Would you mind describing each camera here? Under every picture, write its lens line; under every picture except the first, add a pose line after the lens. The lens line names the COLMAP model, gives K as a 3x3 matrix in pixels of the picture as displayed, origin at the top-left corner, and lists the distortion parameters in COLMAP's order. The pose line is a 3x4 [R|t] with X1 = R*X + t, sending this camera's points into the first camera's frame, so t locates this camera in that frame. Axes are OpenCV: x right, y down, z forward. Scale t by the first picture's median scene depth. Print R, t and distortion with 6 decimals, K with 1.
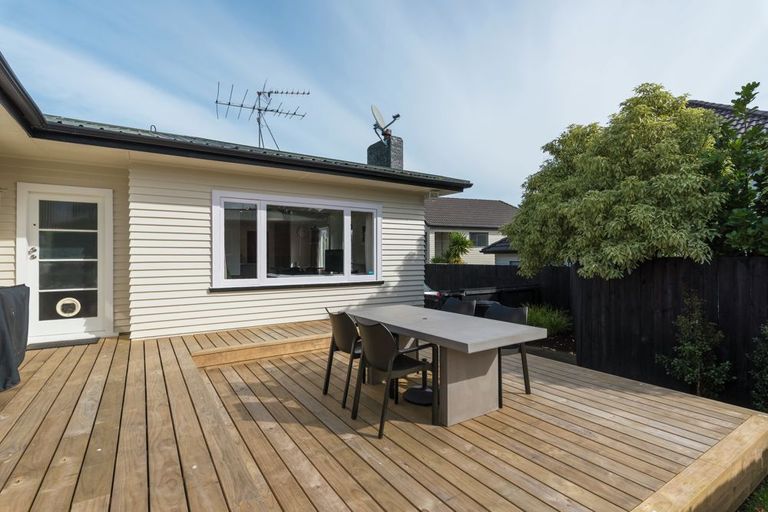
lens RADIAL K [[389.7, 0, 384.0], [0, 389.7, 256.0], [0, 0, 1]] dist [-0.000291, 0.000055]
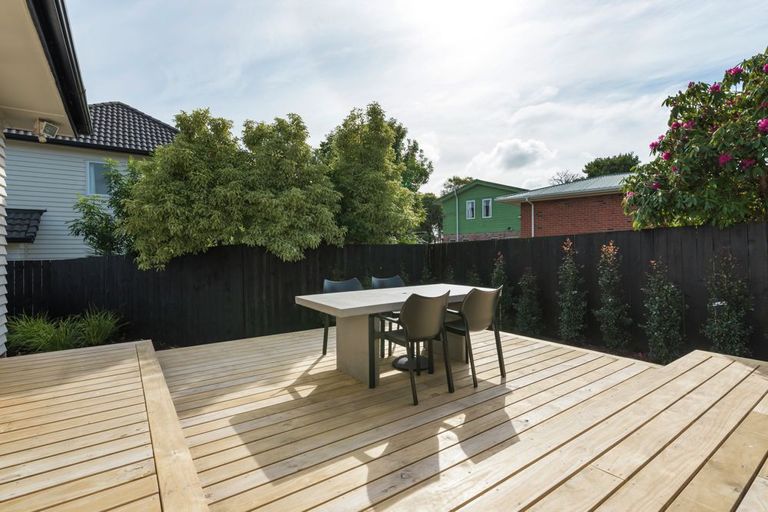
lens RADIAL K [[365.6, 0, 384.0], [0, 365.6, 256.0], [0, 0, 1]] dist [-0.001215, -0.000158]
pose [[-0.064309, -0.013736, 0.997835, -0.763708], [0.004225, 0.999893, 0.014036, 0.036969], [-0.997921, 0.005118, -0.064244, 0.959141]]
